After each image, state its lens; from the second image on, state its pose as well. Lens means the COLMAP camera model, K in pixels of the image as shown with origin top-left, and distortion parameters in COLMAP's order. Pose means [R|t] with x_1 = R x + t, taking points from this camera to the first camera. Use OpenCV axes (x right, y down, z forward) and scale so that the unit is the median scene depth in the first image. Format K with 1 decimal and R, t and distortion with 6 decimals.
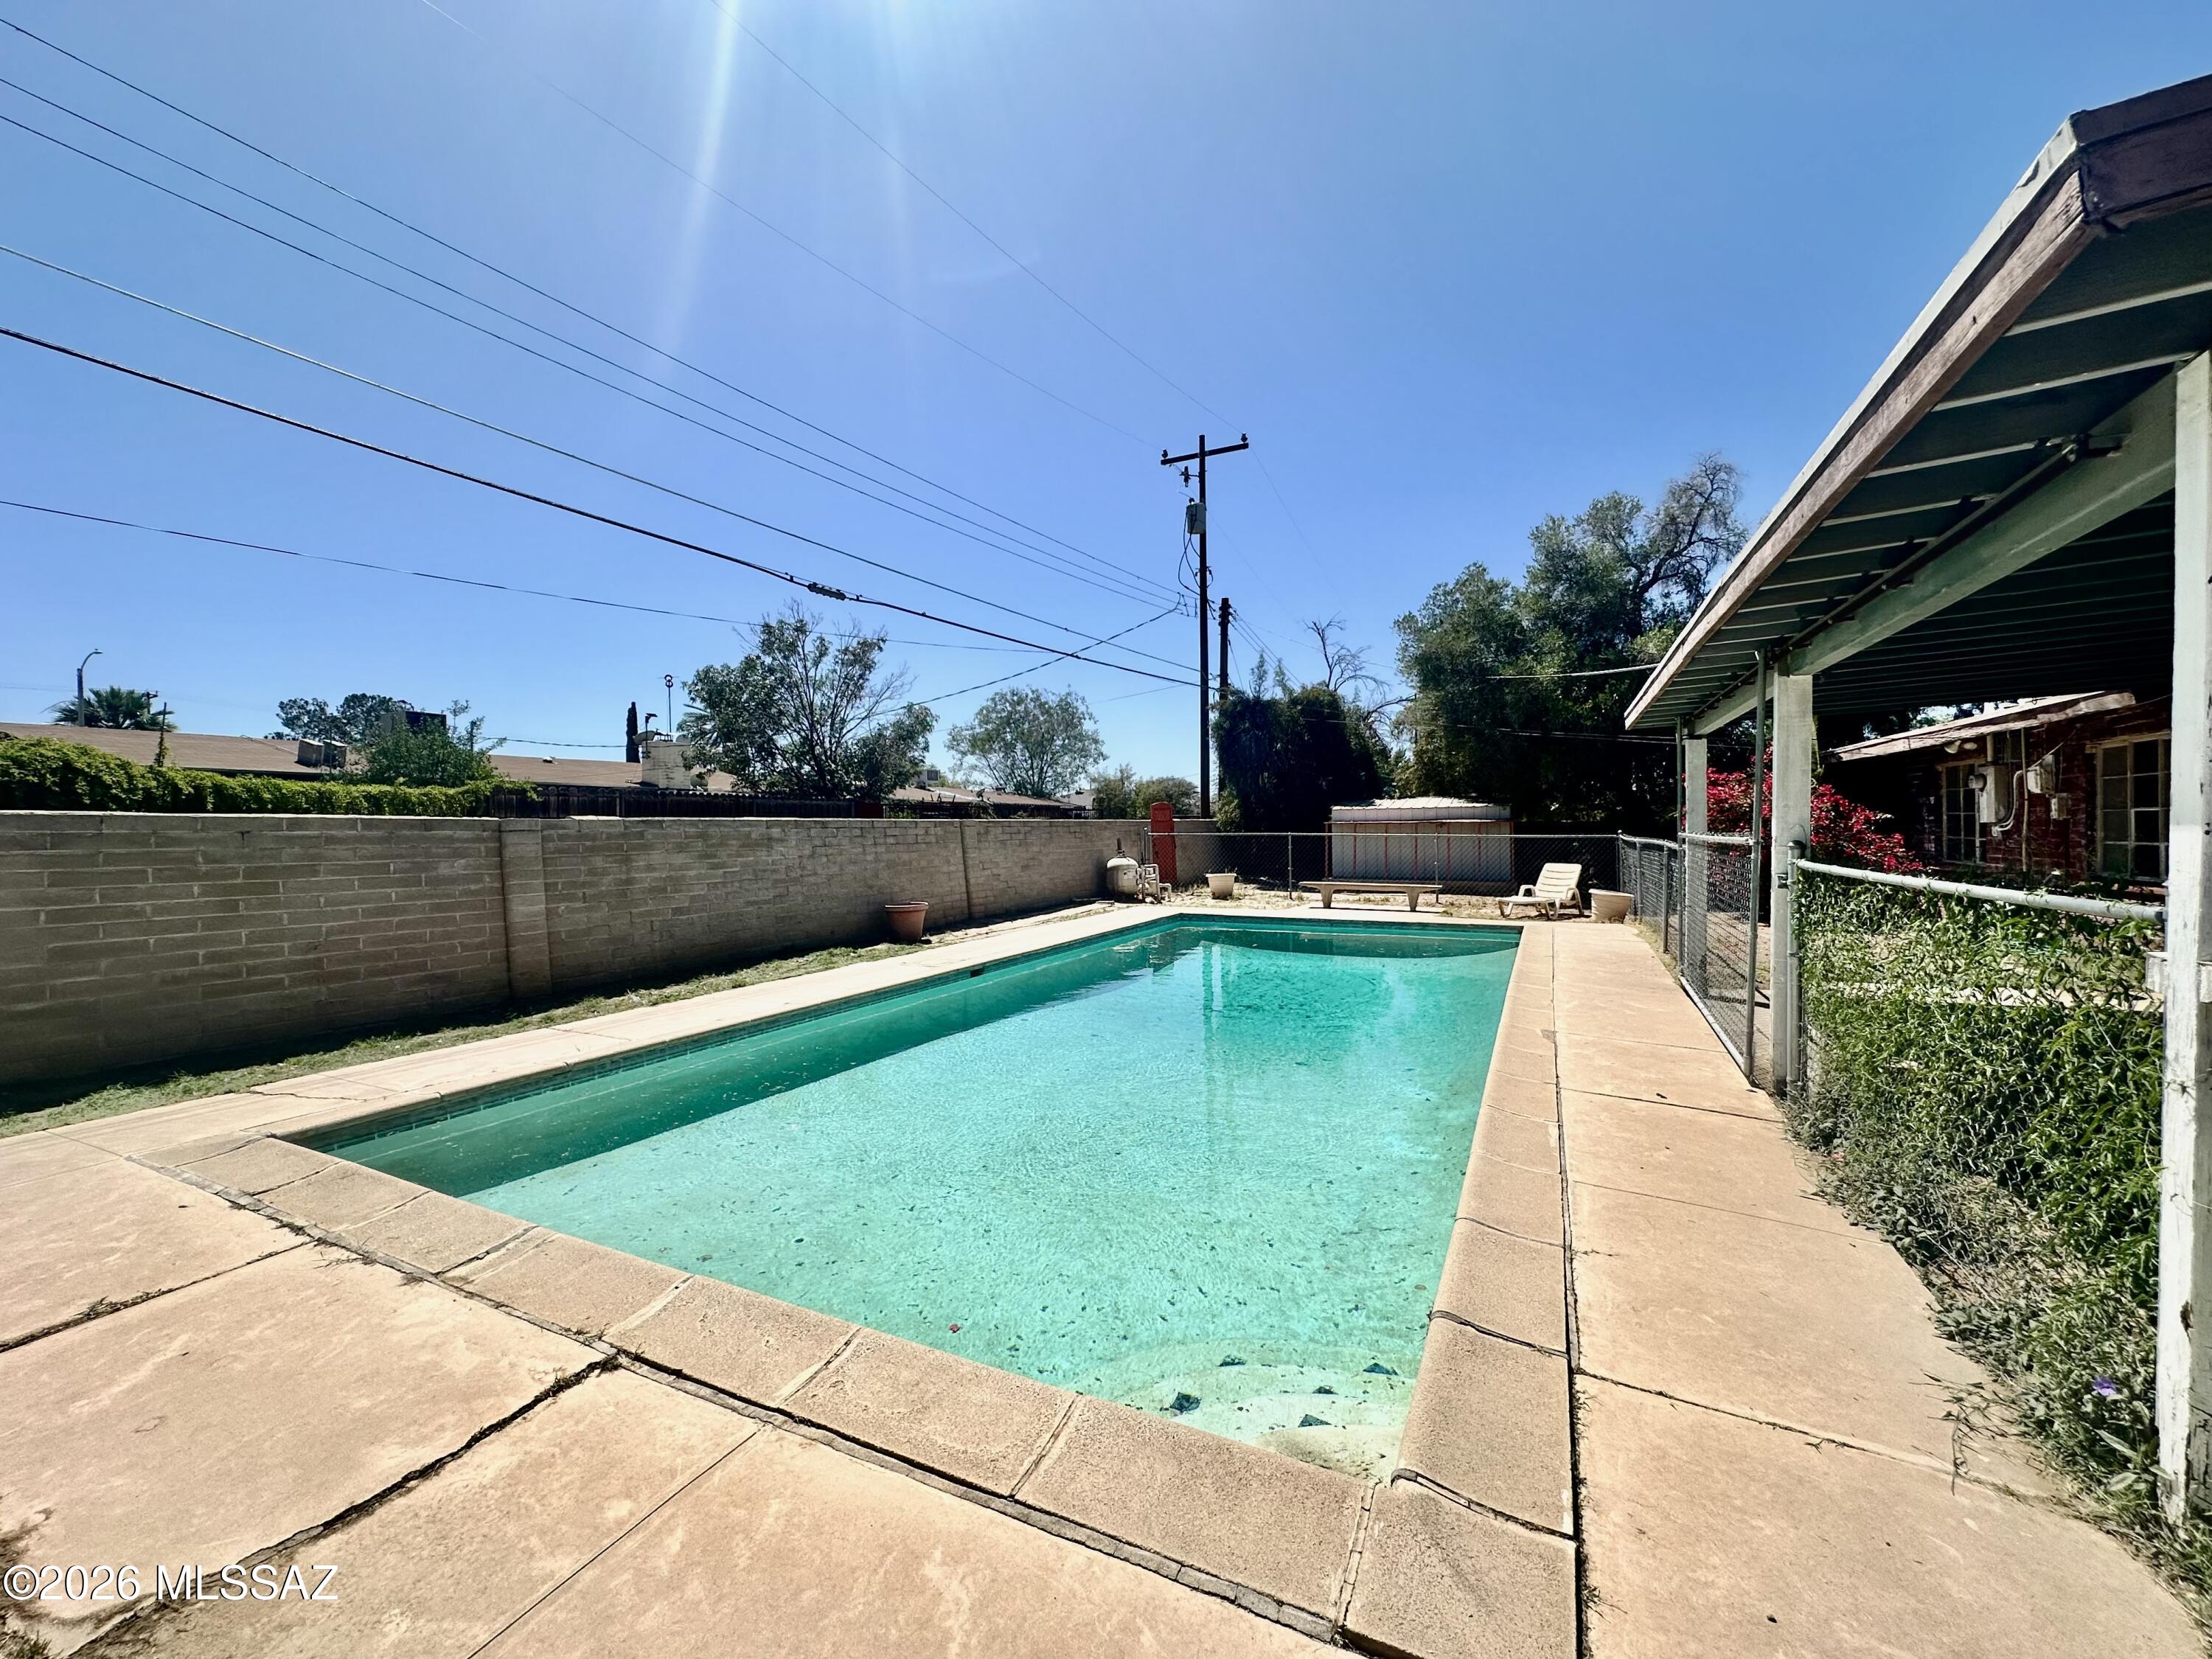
lens RADIAL K [[883.7, 0, 1106.0], [0, 883.7, 829.5], [0, 0, 1]] dist [-0.001435, -0.000172]
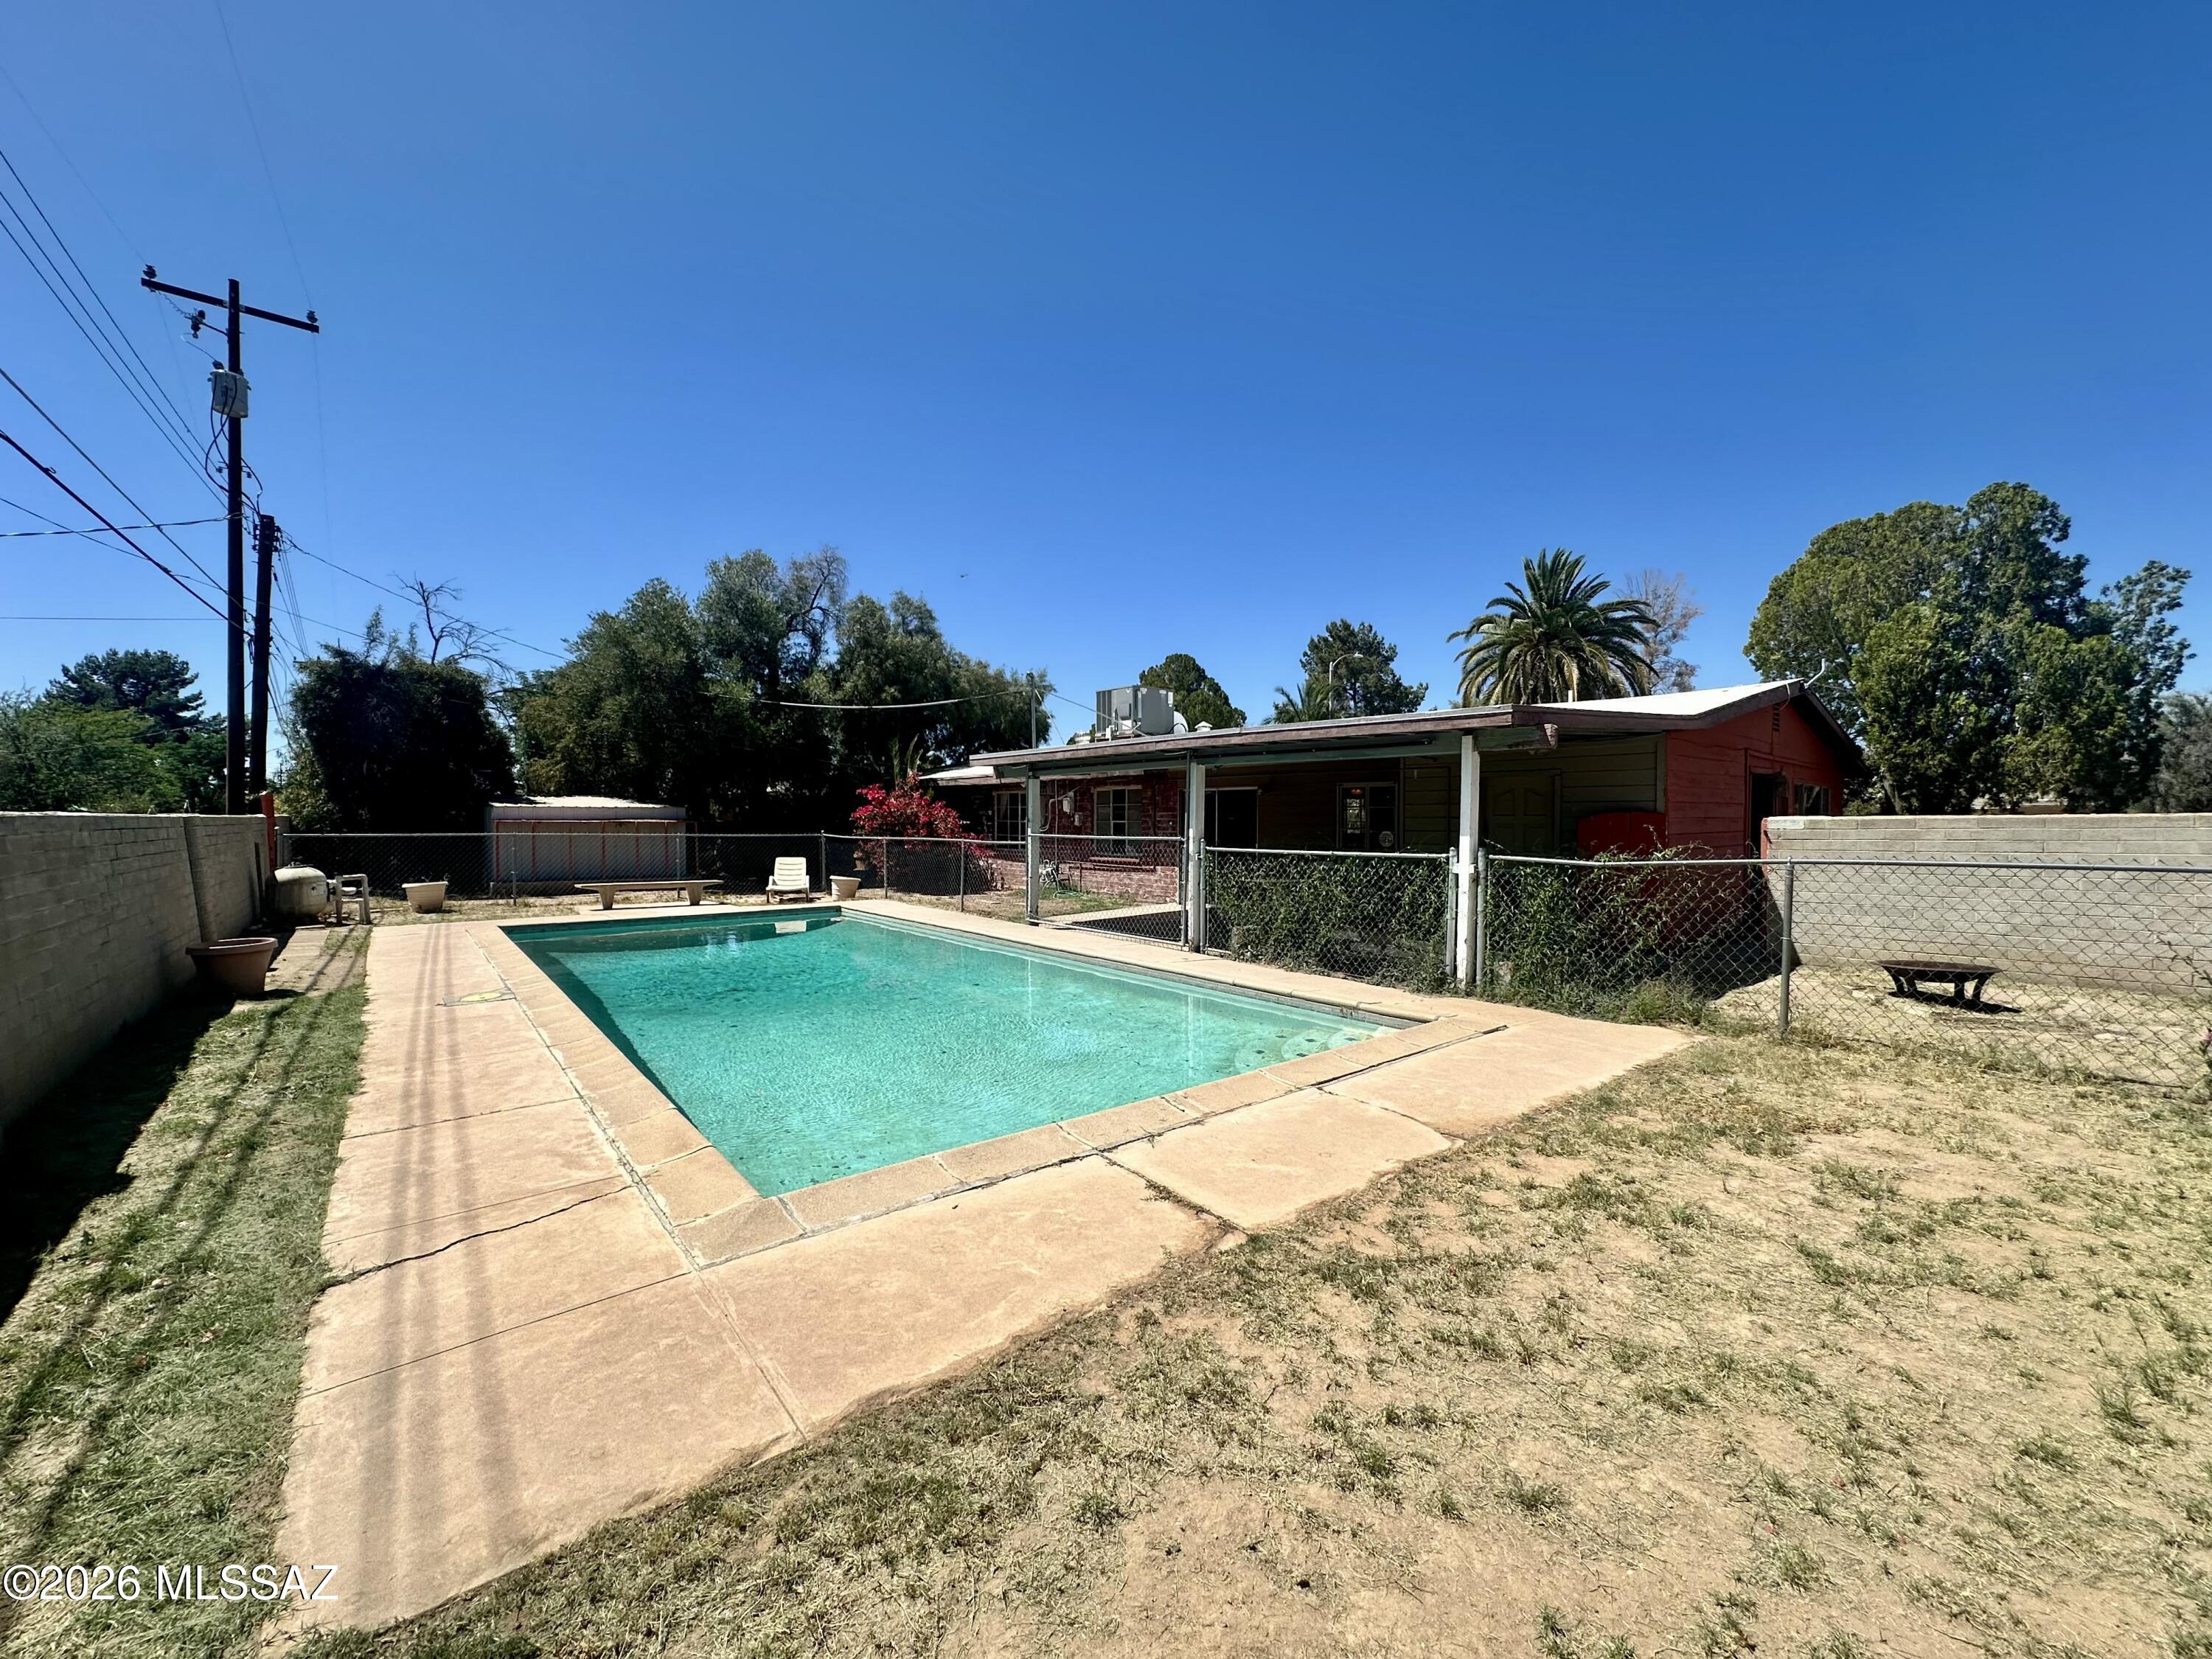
lens RADIAL K [[883.7, 0, 1106.0], [0, 883.7, 829.5], [0, 0, 1]] dist [-0.001435, -0.000172]
pose [[0.412402, 0.000223, 0.911002, -0.429963], [-0.004287, 0.999989, 0.001696, -0.004403], [-0.910992, -0.004605, 0.412398, 0.091852]]
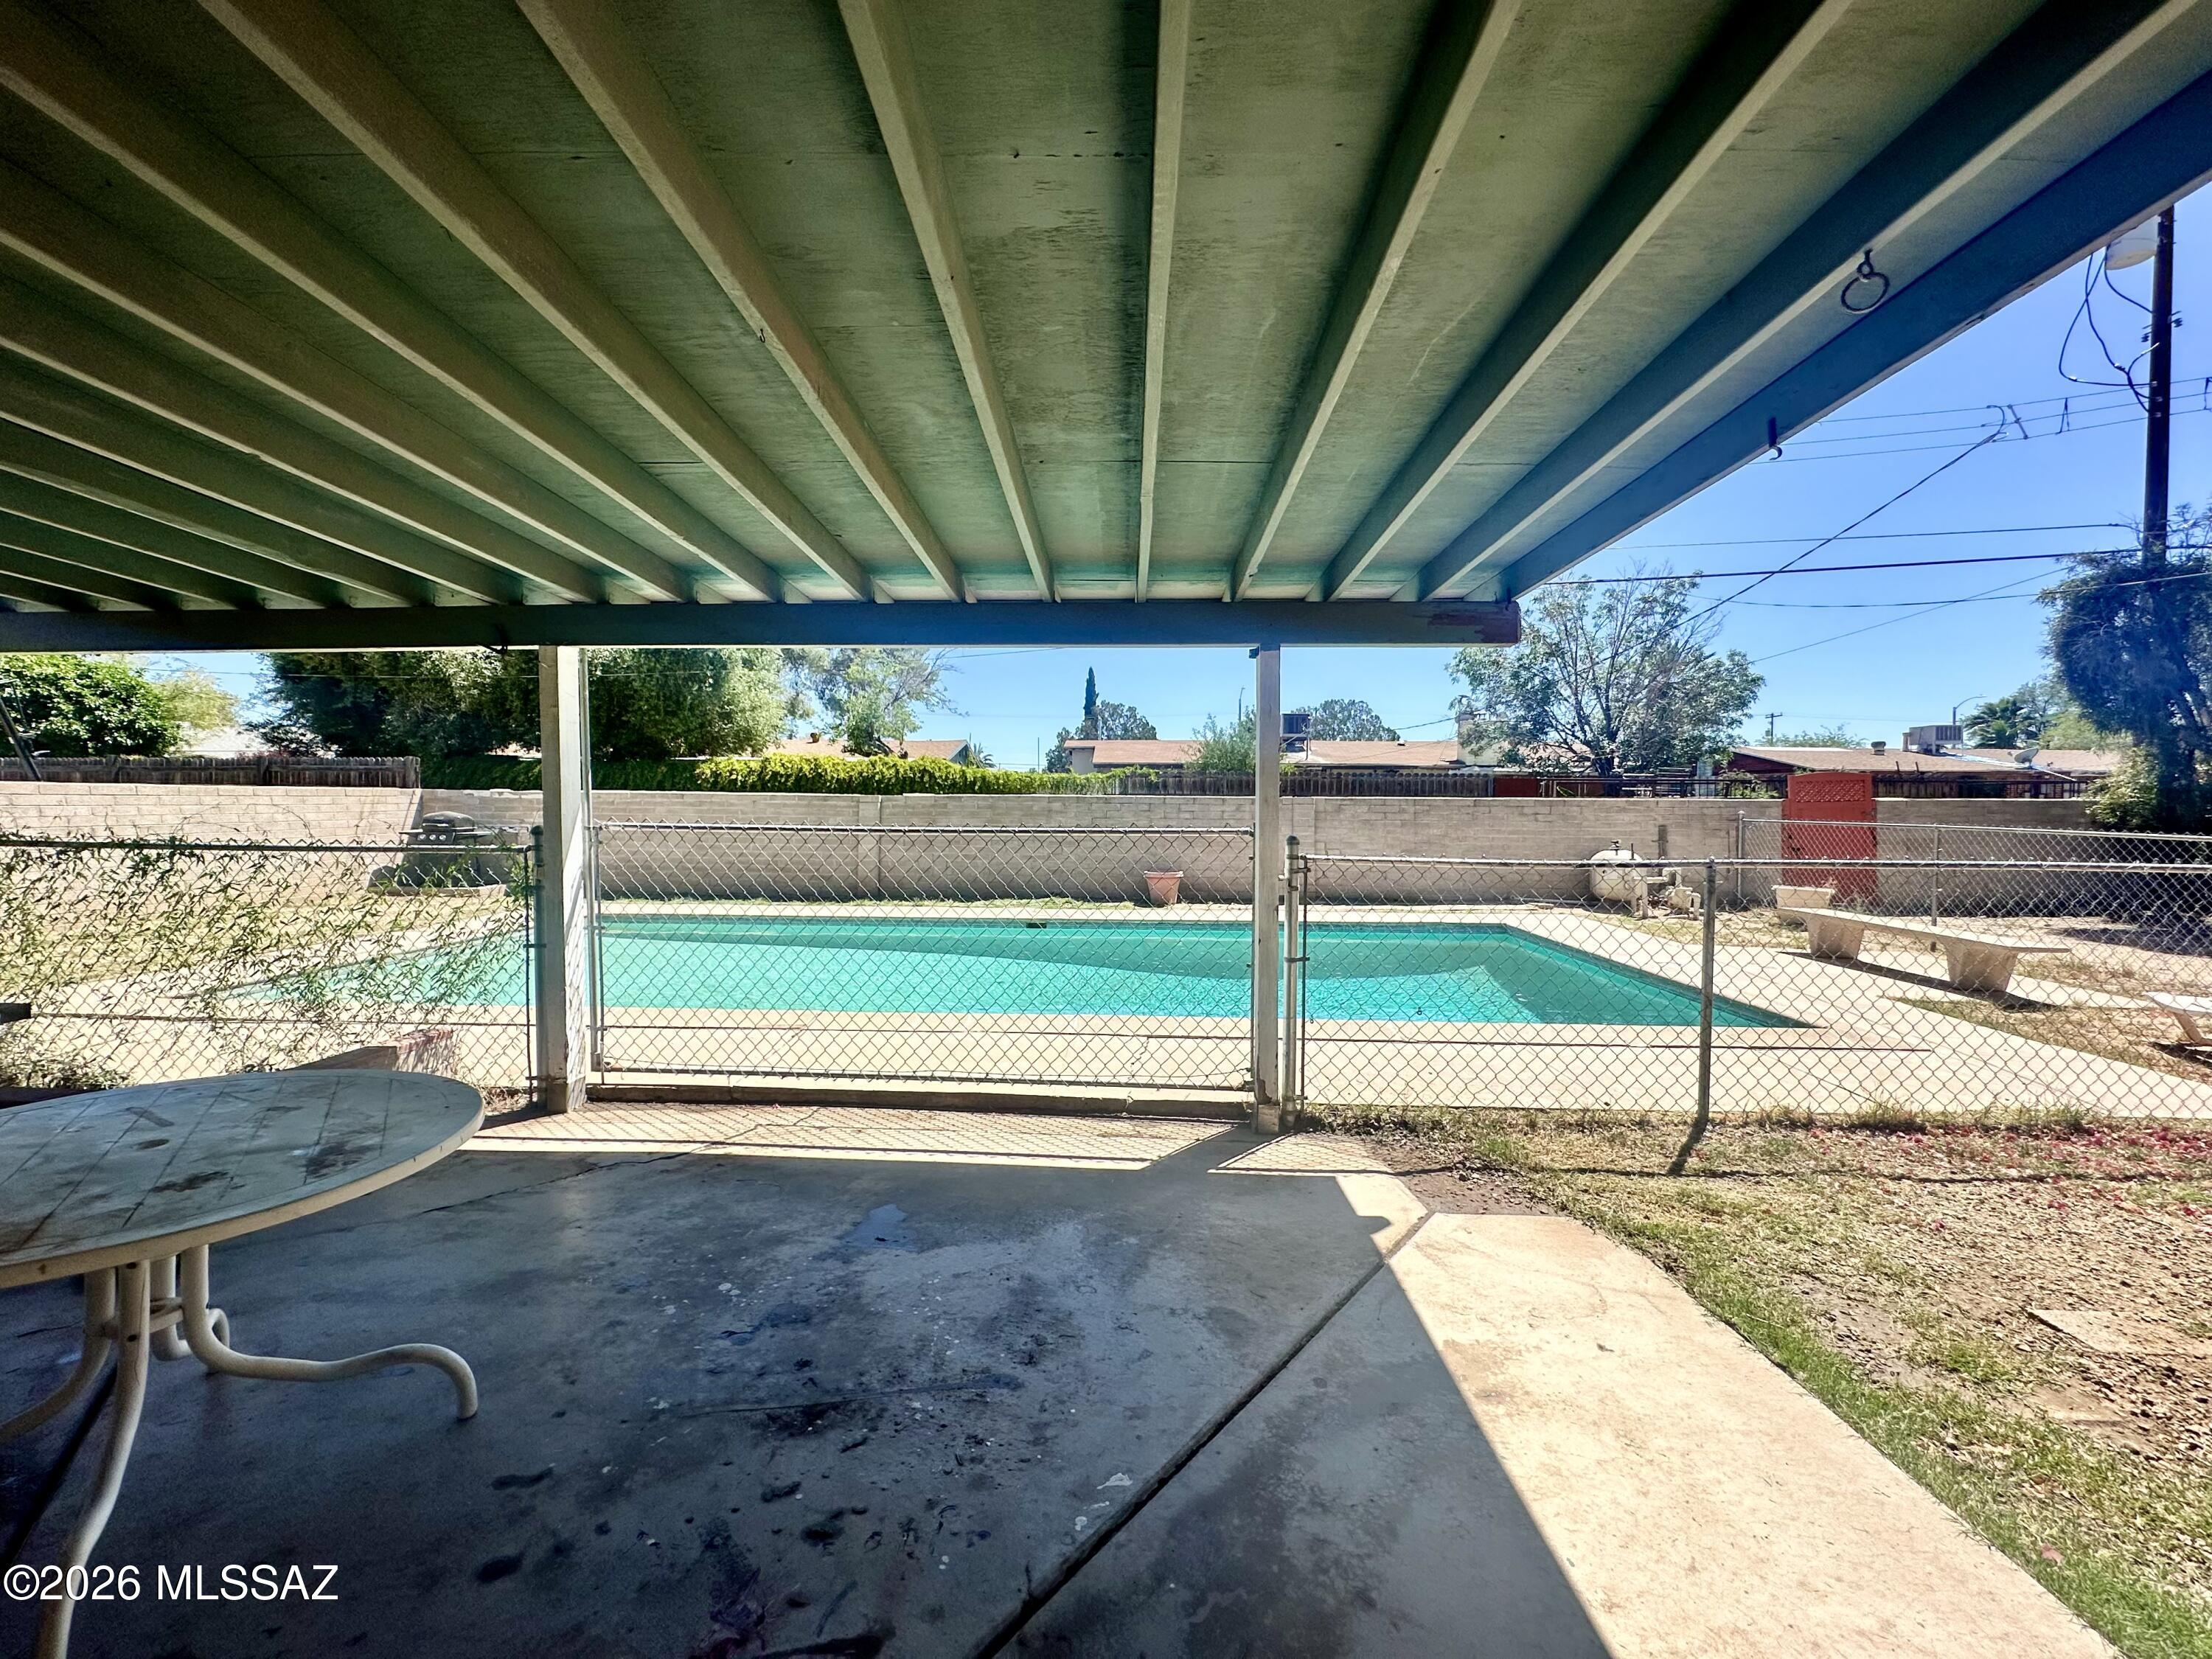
lens RADIAL K [[883.7, 0, 1106.0], [0, 883.7, 829.5], [0, 0, 1]] dist [-0.001435, -0.000172]
pose [[0.411976, 0.026716, -0.910803, 0.524212], [-0.014265, 0.999637, 0.022869, 0.004369], [0.911083, 0.003571, 0.412208, 0.325696]]
